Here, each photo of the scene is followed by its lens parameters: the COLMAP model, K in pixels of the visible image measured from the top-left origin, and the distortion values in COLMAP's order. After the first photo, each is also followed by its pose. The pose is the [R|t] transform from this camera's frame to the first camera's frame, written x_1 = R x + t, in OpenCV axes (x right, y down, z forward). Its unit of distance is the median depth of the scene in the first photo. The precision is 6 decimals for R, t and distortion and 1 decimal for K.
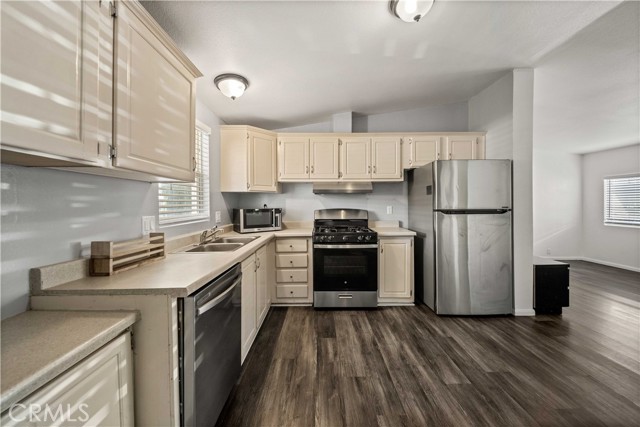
lens RADIAL K [[229.6, 0, 318.1], [0, 229.6, 204.6], [0, 0, 1]] dist [0.002162, -0.000296]
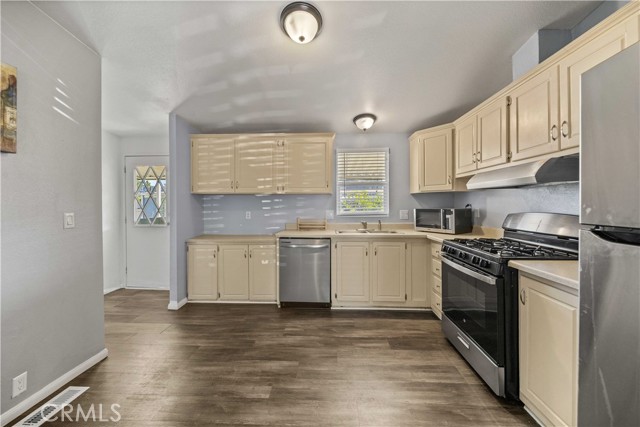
lens RADIAL K [[229.6, 0, 319.8], [0, 229.6, 204.9], [0, 0, 1]] dist [0.002162, -0.000296]
pose [[-0.047226, 0.006140, -0.998865, 1.095037], [0.003746, 0.999975, 0.005970, -0.011640], [0.998877, -0.003460, -0.047248, 0.814323]]
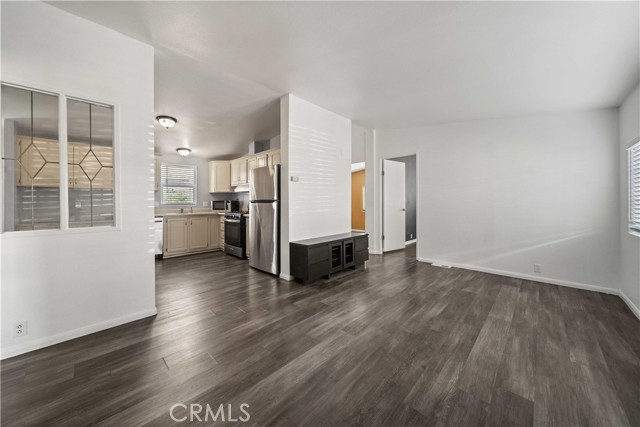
lens RADIAL K [[229.6, 0, 321.3], [0, 229.6, 203.6], [0, 0, 1]] dist [0.002162, -0.000296]
pose [[0.731895, 0.007424, -0.681377, 2.507486], [-0.001762, 0.999958, 0.009002, 0.031295], [0.681415, -0.005387, 0.731877, 0.203130]]
